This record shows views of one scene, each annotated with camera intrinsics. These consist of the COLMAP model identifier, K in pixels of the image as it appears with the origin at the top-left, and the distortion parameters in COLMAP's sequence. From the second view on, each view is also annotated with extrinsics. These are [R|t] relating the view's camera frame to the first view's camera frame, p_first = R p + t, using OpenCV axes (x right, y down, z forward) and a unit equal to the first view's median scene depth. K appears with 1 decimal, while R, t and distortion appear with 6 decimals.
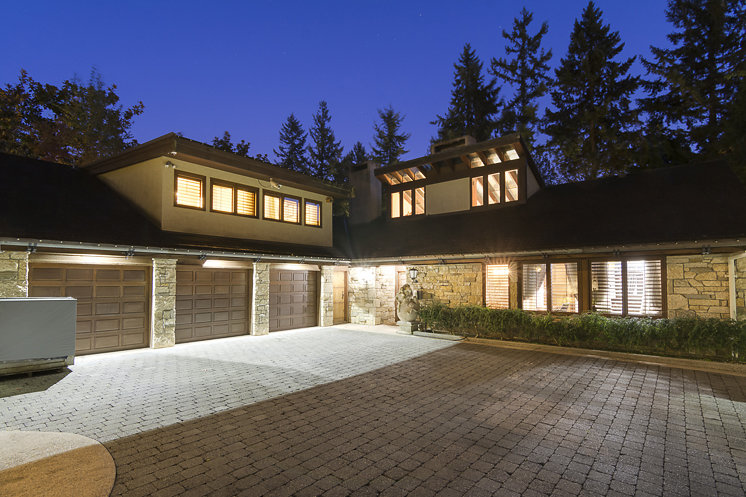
lens RADIAL K [[363.9, 0, 368.7], [0, 363.9, 279.1], [0, 0, 1]] dist [-0.000397, 0.000706]
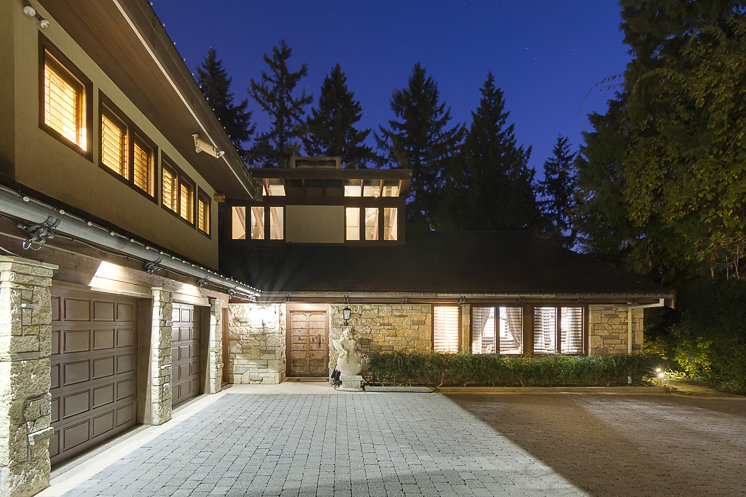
lens RADIAL K [[387.1, 0, 350.5], [0, 387.1, 329.7], [0, 0, 1]] dist [0.006037, 0.000666]
pose [[0.758122, -0.004680, 0.652096, -0.387237], [-0.008923, 0.999806, 0.017550, 0.003375], [-0.652052, -0.019124, 0.757933, 0.325338]]
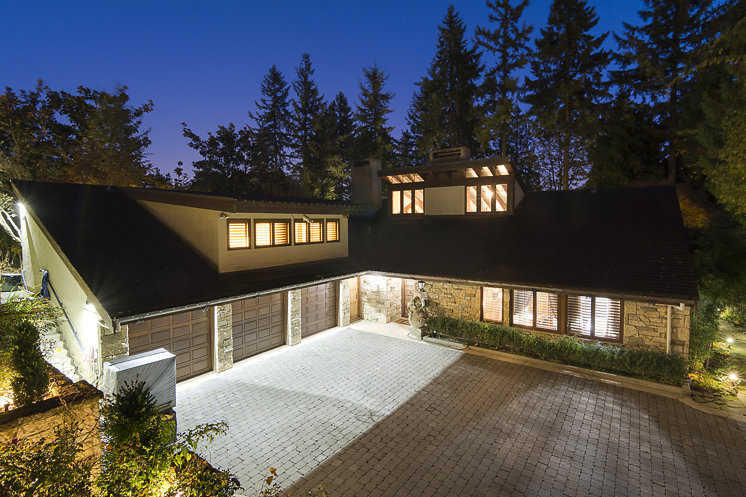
lens RADIAL K [[358.4, 0, 373.0], [0, 358.4, 248.5], [0, 0, 1]] dist [0.000473, 0.000245]
pose [[0.997546, -0.010336, 0.069242, -0.103673], [0.005276, 0.997328, 0.072866, -0.200988], [-0.069810, -0.072322, 0.994935, -0.125469]]
